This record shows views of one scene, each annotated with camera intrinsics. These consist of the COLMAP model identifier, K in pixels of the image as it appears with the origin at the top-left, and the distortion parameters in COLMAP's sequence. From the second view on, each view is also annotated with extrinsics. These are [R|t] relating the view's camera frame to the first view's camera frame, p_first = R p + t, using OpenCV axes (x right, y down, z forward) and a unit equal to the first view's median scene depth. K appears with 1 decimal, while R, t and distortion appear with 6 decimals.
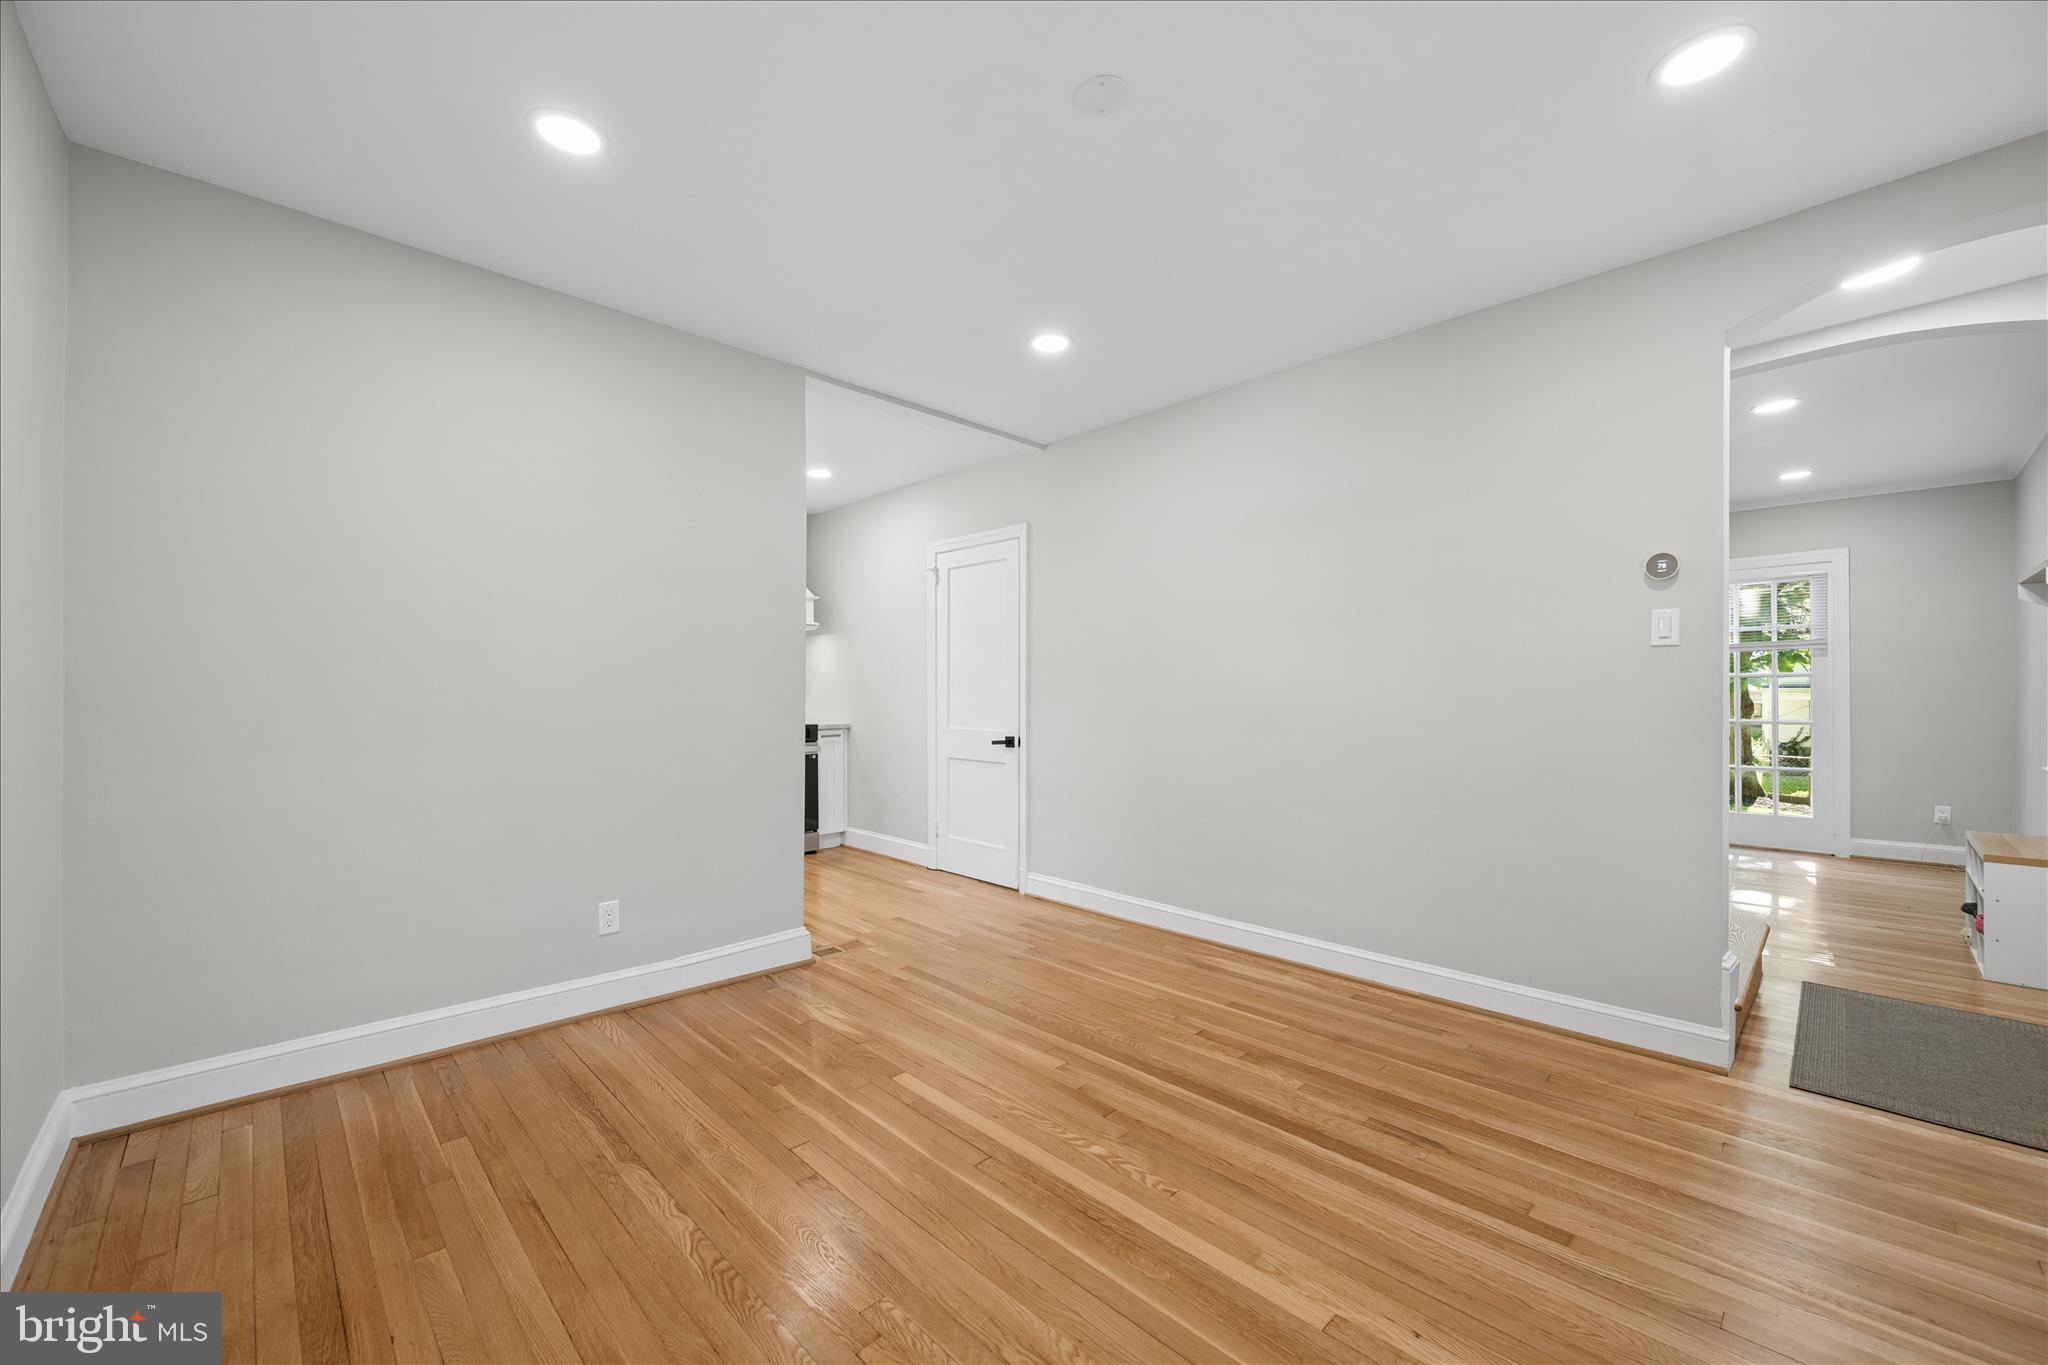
lens RADIAL K [[806.7, 0, 1024.0], [0, 806.7, 682.5], [0, 0, 1]] dist [-0.000823, -0.000040]
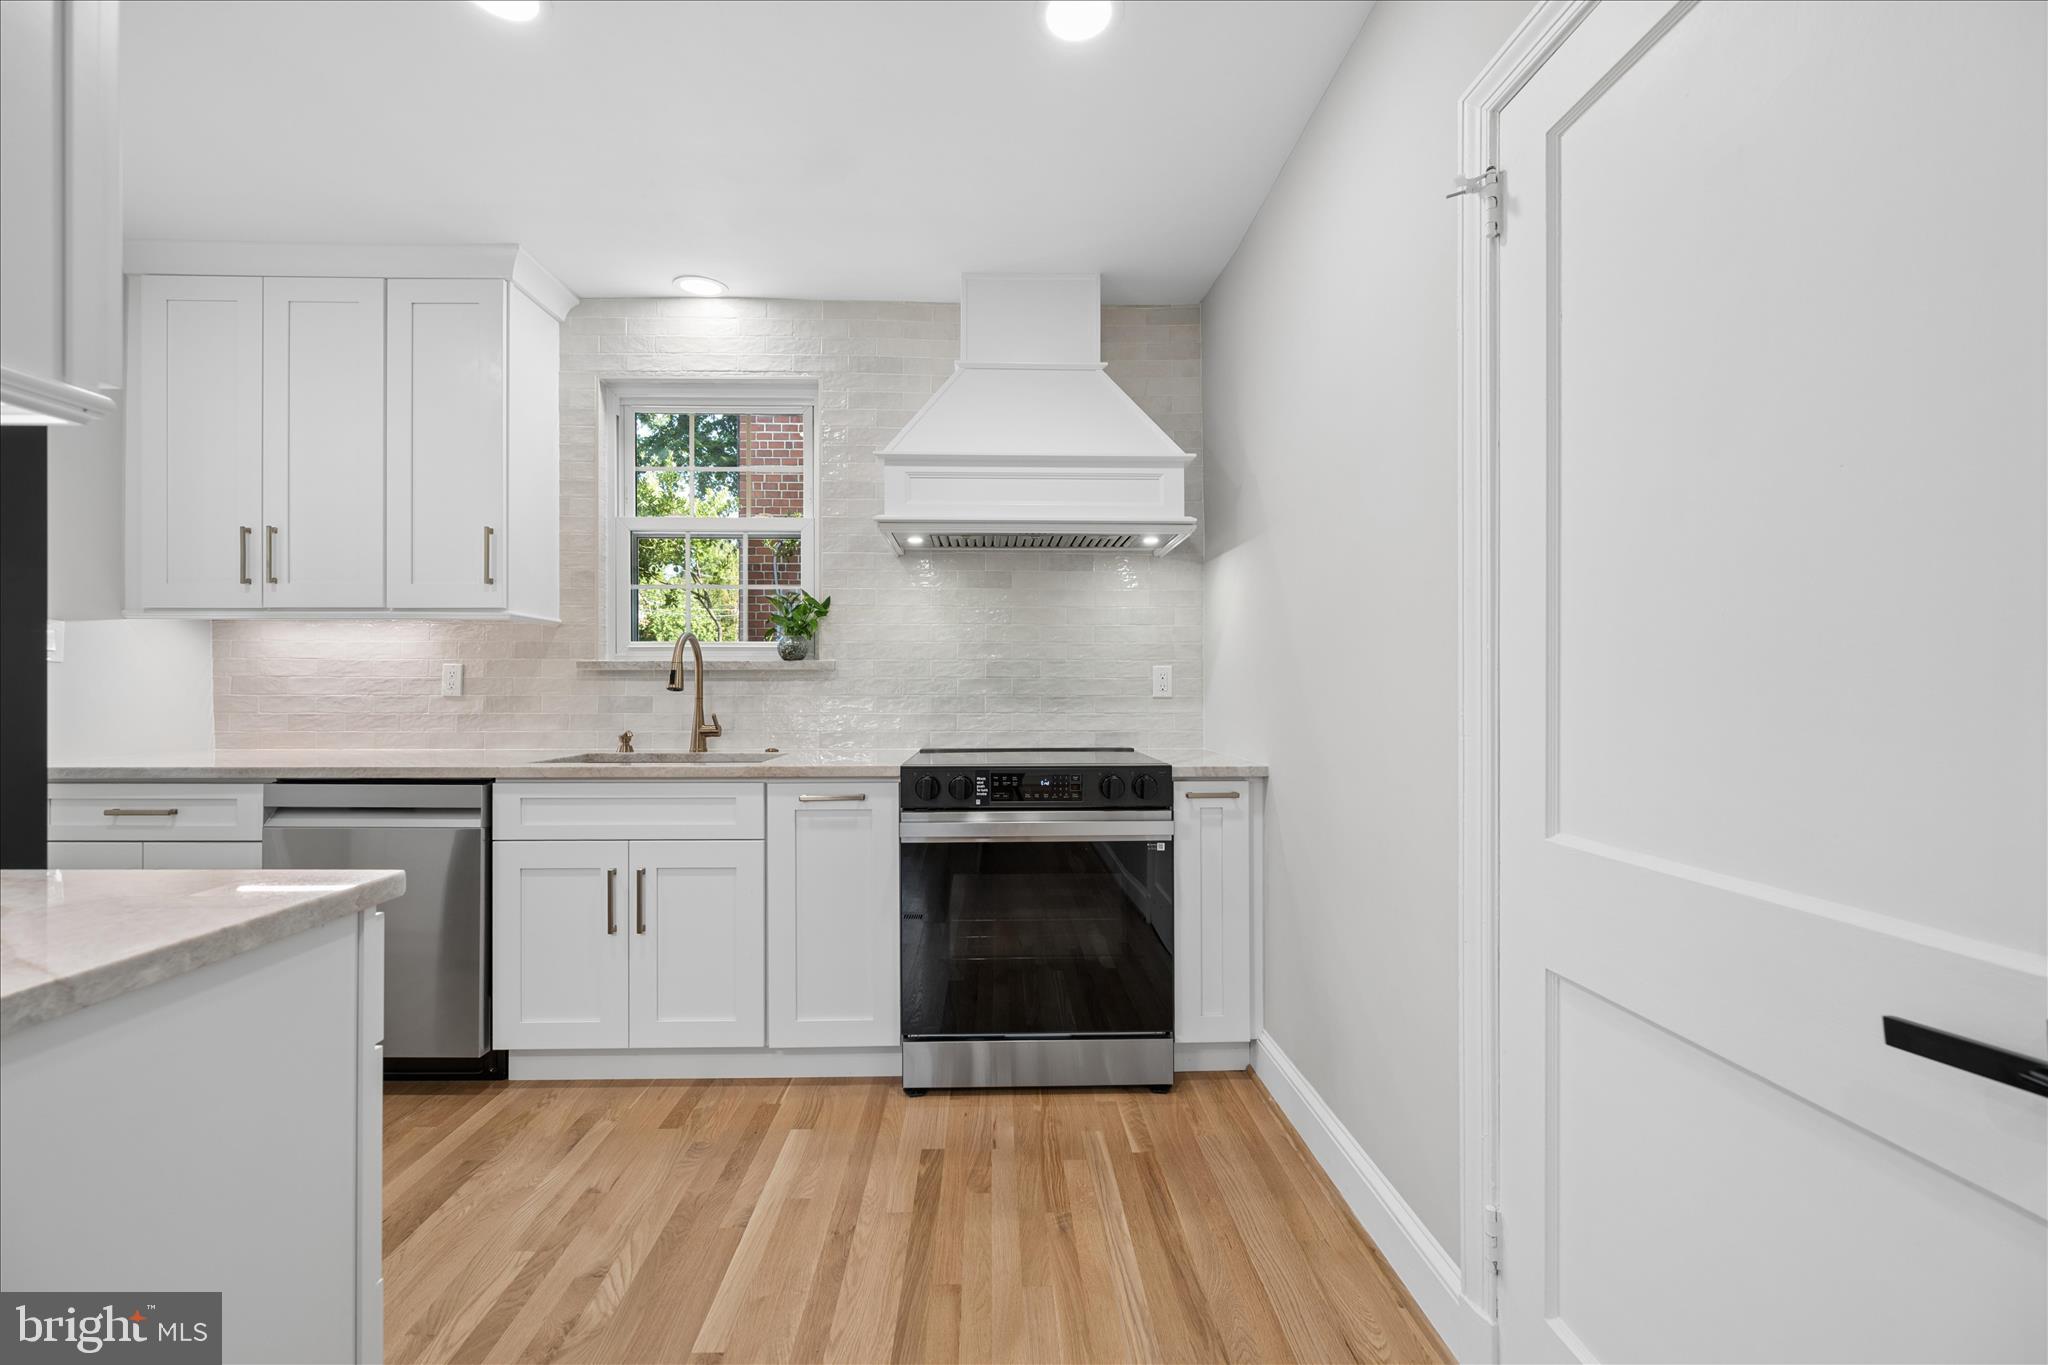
lens RADIAL K [[805.4, 0, 1014.0], [0, 805.4, 688.4], [0, 0, 1]] dist [-0.002047, -0.000098]
pose [[0.741548, 0.002792, -0.670894, -0.114377], [0.005024, 0.999940, 0.009714, 0.023164], [0.670881, -0.010574, 0.741490, 1.555499]]
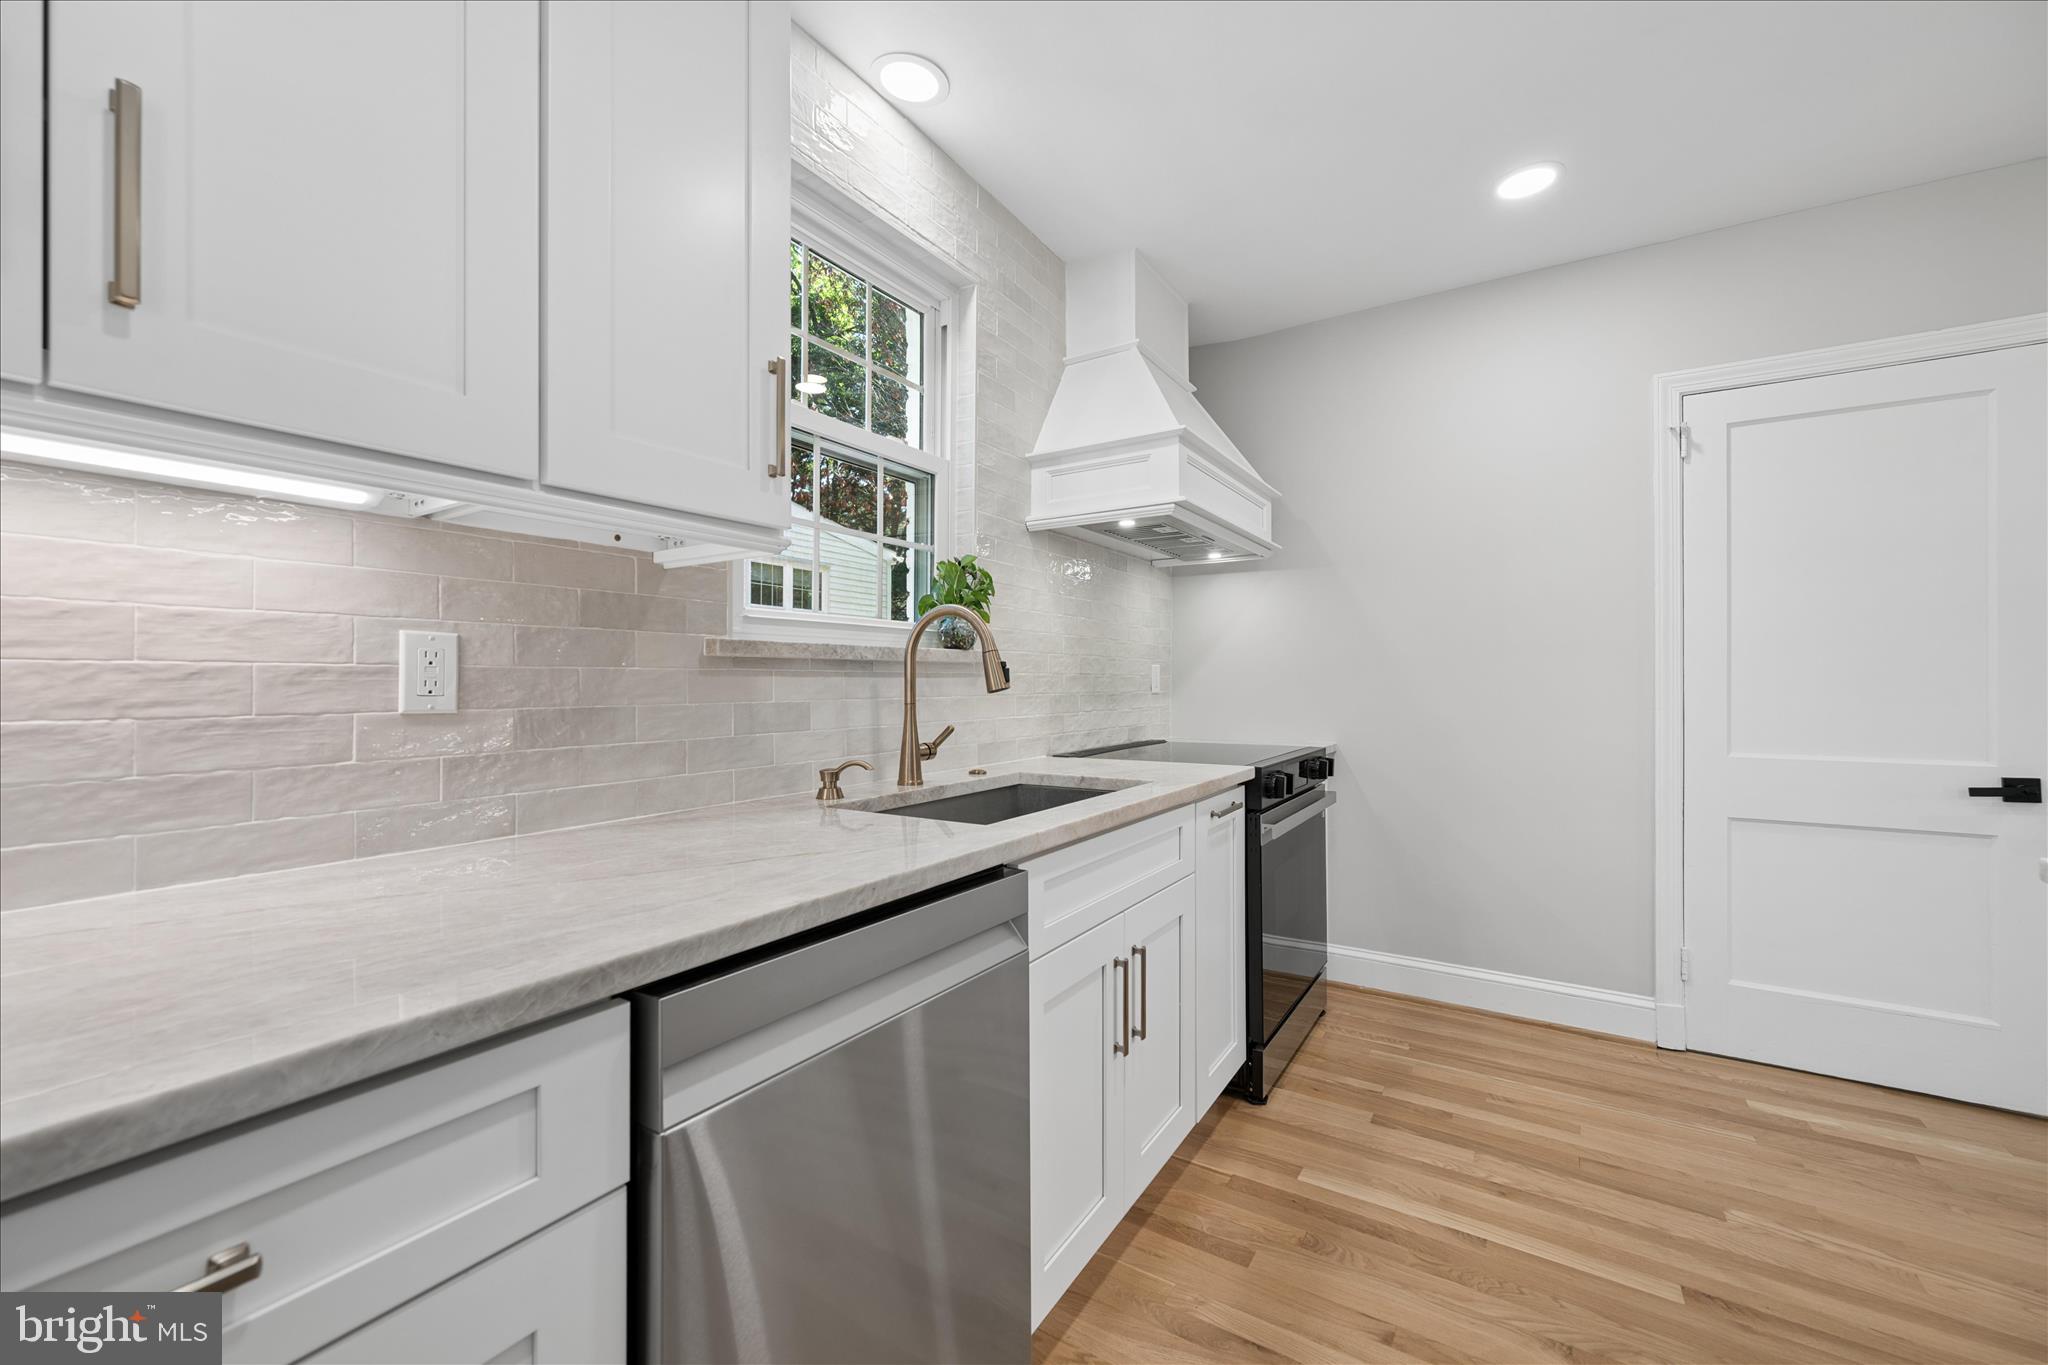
lens RADIAL K [[801.3, 0, 1024.0], [0, 801.3, 682.5], [0, 0, 1]] dist [-0.009035, -0.000044]
pose [[0.973567, 0.000864, 0.228401, -1.296178], [-0.003495, 0.999932, 0.011114, 0.017475], [-0.228376, -0.011619, 0.973504, 1.348784]]
